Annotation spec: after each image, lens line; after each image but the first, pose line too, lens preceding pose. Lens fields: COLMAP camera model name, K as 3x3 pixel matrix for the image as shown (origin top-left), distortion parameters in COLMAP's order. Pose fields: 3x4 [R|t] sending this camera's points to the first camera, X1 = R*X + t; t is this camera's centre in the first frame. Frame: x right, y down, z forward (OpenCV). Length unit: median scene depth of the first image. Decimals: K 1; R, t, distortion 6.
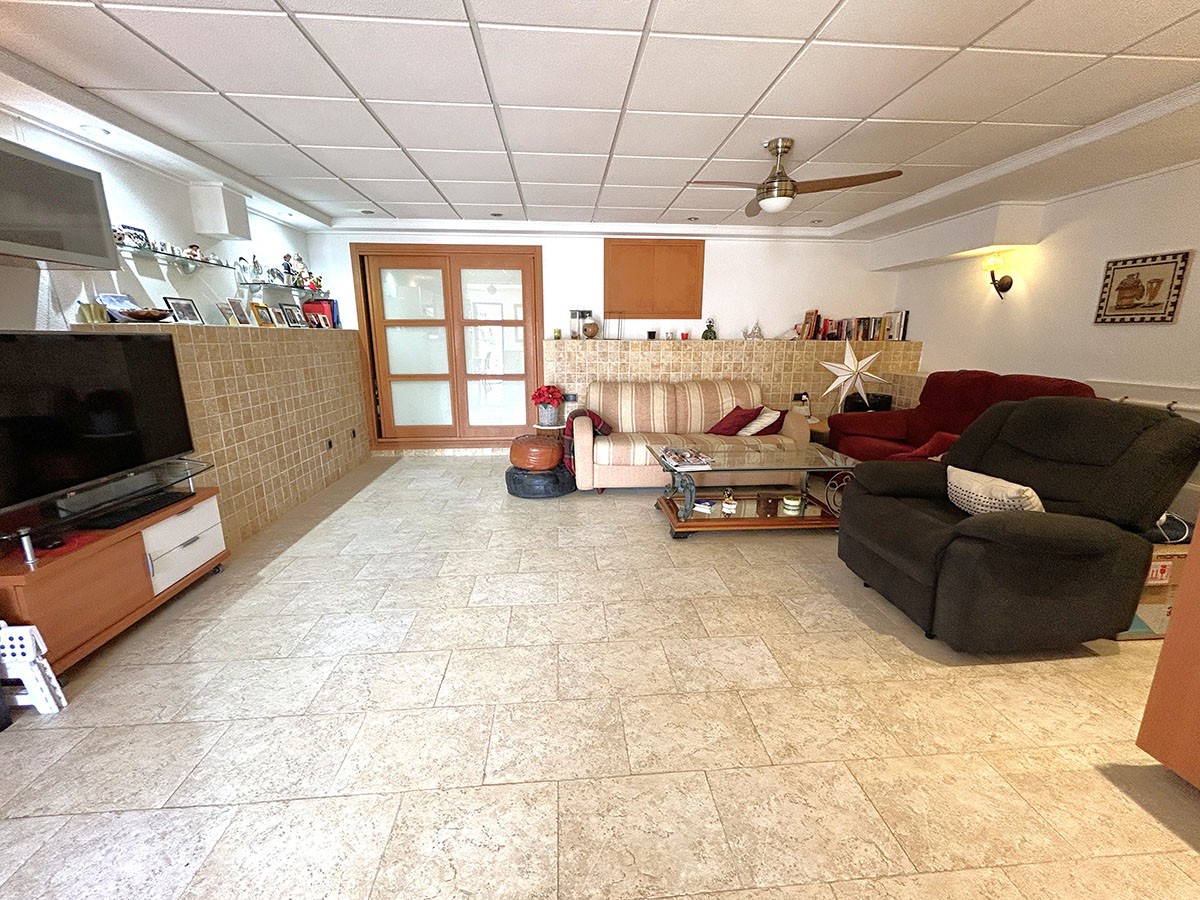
lens RADIAL K [[485.6, 0, 597.1], [0, 485.6, 446.5], [0, 0, 1]] dist [-0.002265, 0.001488]
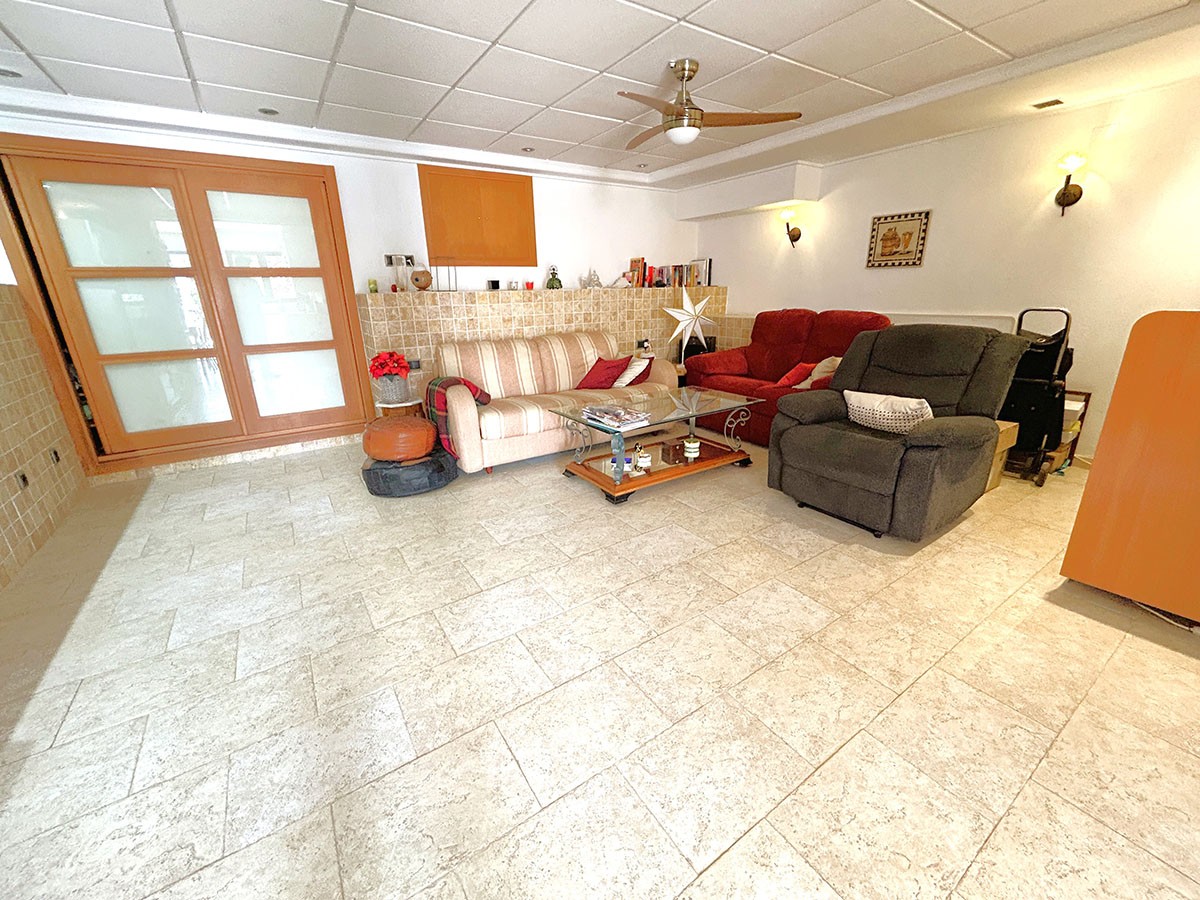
lens RADIAL K [[485.6, 0, 599.2], [0, 485.6, 447.8], [0, 0, 1]] dist [-0.002265, 0.001488]
pose [[0.872865, -0.170400, 0.457243, -0.207016], [0.129454, 0.984333, 0.119705, -0.024286], [-0.470478, -0.045295, 0.881249, 0.148564]]
